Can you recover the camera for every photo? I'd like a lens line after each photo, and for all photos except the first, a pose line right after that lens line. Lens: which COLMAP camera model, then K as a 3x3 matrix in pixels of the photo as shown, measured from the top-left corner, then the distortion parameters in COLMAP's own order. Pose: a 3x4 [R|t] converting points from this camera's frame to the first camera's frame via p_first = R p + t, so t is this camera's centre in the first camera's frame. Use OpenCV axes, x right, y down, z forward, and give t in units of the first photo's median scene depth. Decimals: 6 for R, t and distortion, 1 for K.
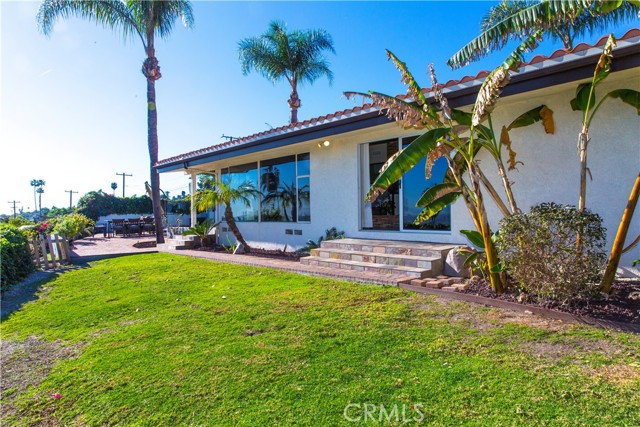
lens RADIAL K [[427.1, 0, 318.1], [0, 427.1, 213.9], [0, 0, 1]] dist [0.014808, -0.002355]
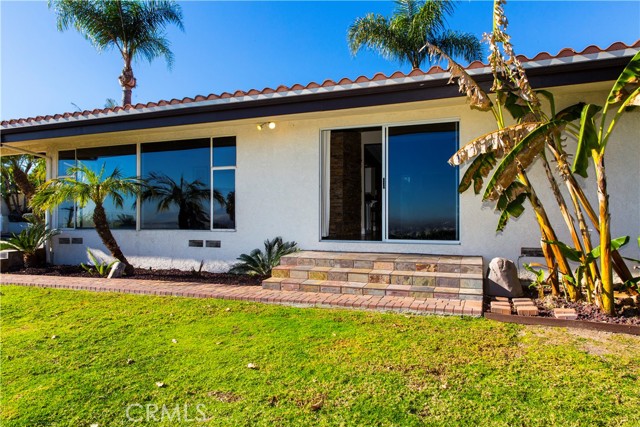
lens RADIAL K [[427.1, 0, 318.1], [0, 427.1, 213.9], [0, 0, 1]] dist [0.014808, -0.002355]
pose [[0.883763, 0.019553, 0.467527, -0.204304], [-0.010246, 0.999696, -0.022442, 0.005521], [-0.467823, 0.015044, 0.883694, 0.235769]]
